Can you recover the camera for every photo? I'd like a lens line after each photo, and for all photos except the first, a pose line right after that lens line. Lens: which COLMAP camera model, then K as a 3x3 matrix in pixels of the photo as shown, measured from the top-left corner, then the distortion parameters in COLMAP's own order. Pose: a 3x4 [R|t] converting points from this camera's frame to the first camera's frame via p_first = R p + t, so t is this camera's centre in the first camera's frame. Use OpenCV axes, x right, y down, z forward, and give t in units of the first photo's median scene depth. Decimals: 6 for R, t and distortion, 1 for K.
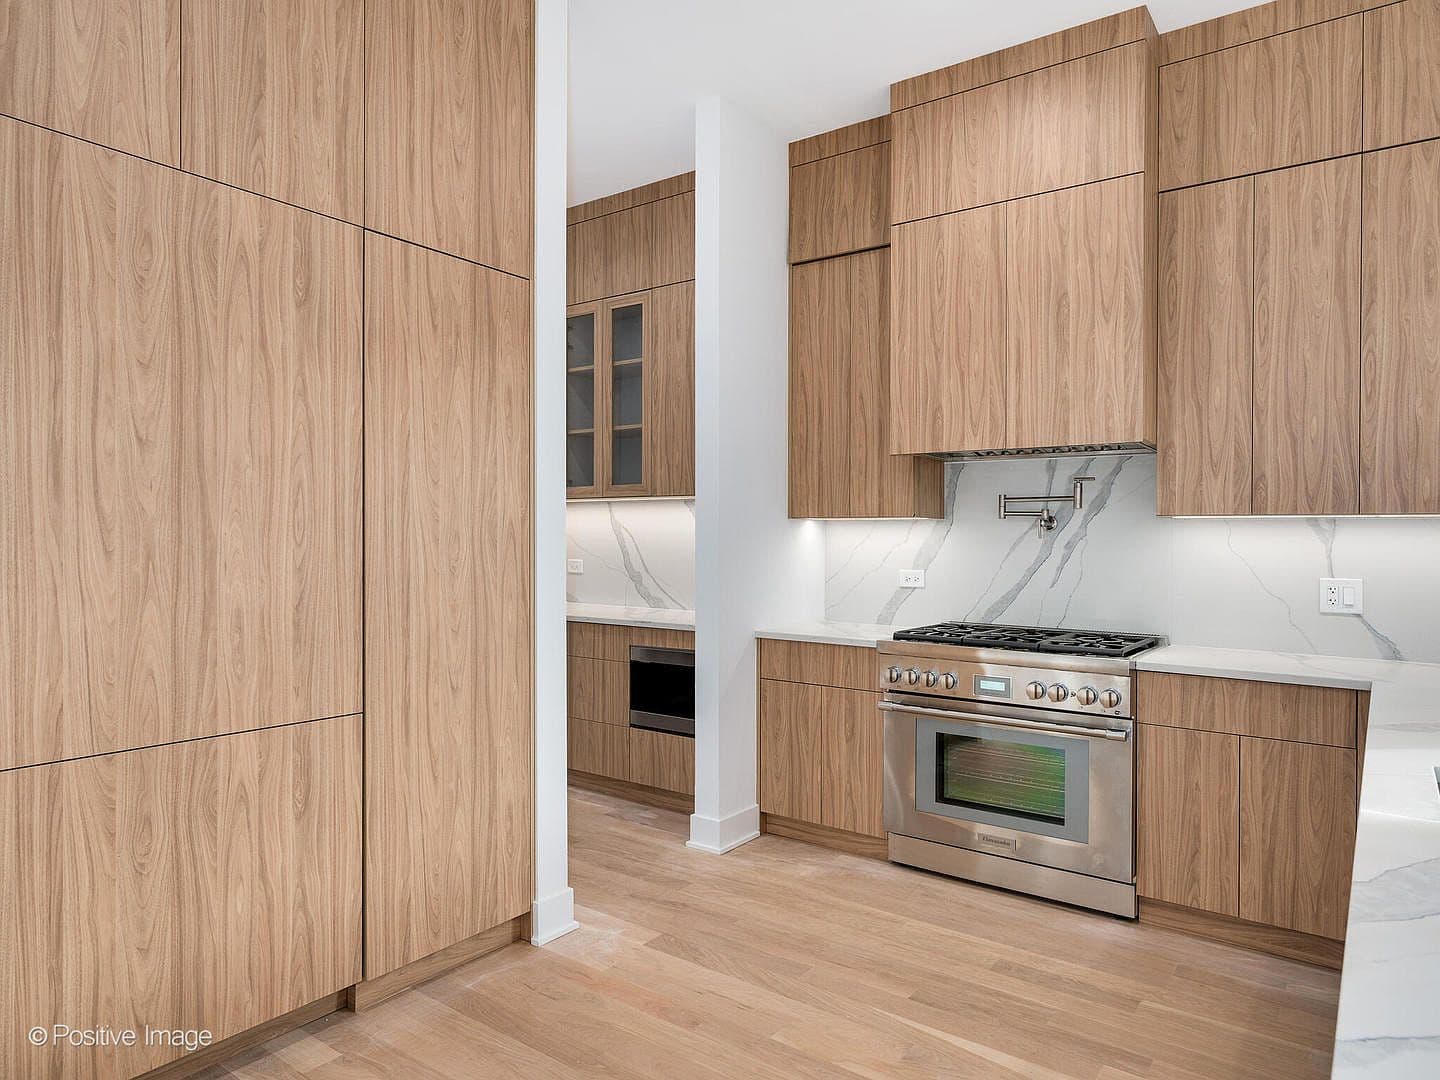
lens RADIAL K [[883.2, 0, 719.7], [0, 883.2, 546.9], [0, 0, 1]] dist [-0.005520, 0.000792]
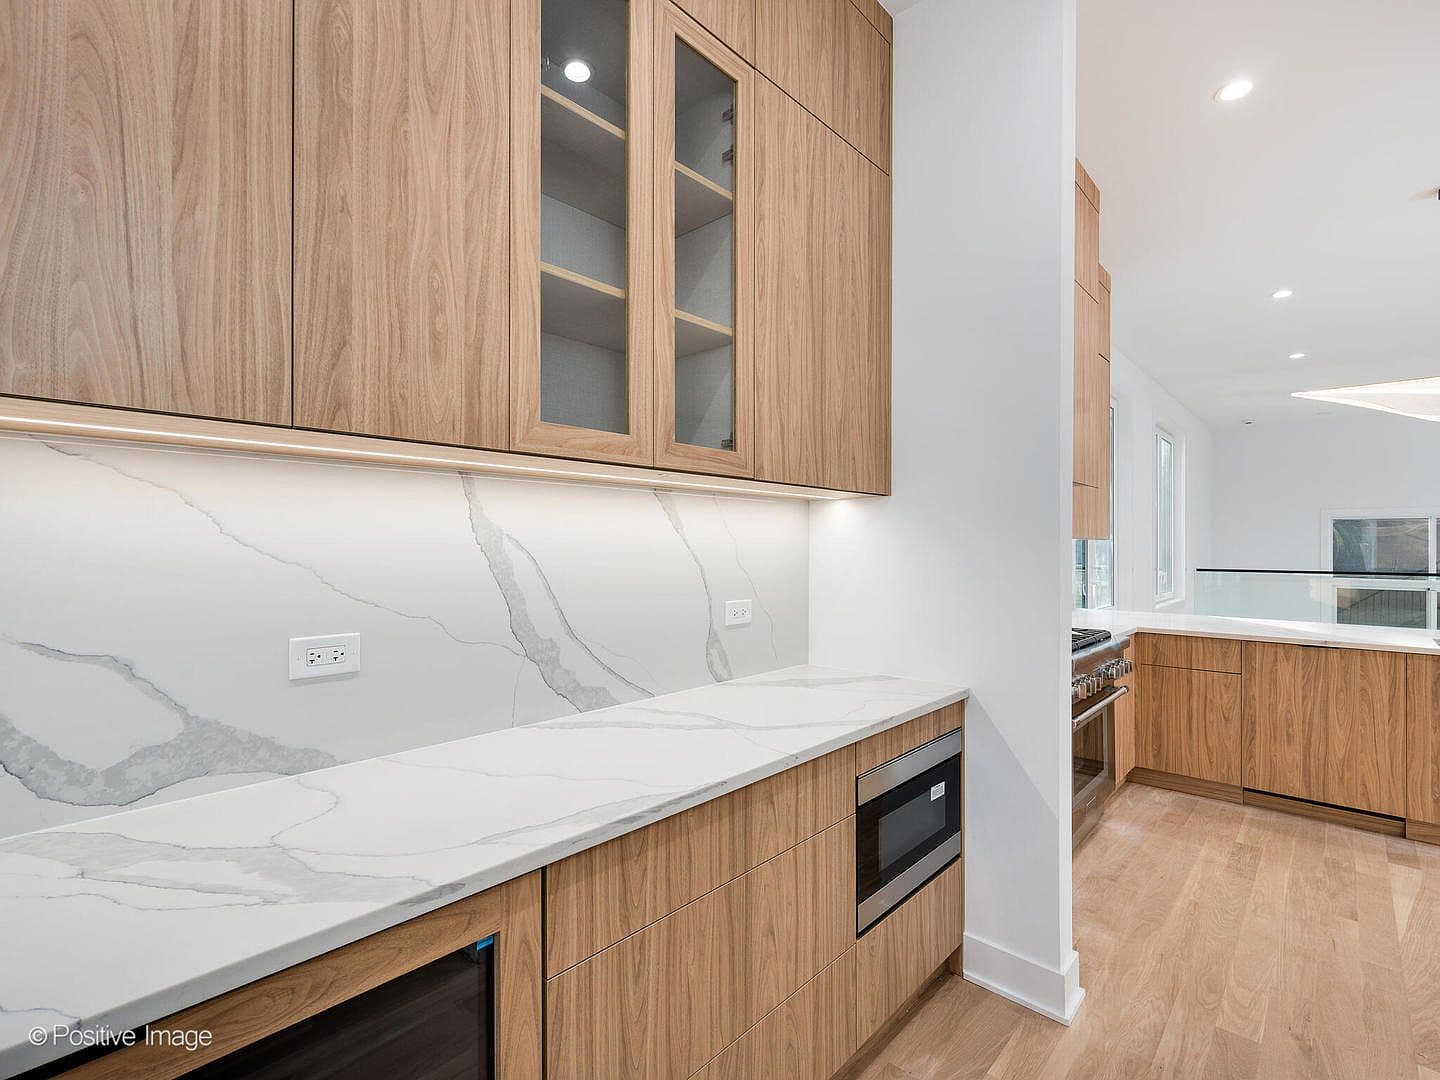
lens RADIAL K [[705.8, 0, 677.8], [0, 705.8, 536.2], [0, 0, 1]] dist [-0.013757, 0.006168]
pose [[0.113370, -0.002506, 0.993550, -0.785530], [0.003419, 0.999992, 0.002132, -0.042953], [-0.993547, 0.003155, 0.113377, 1.623117]]
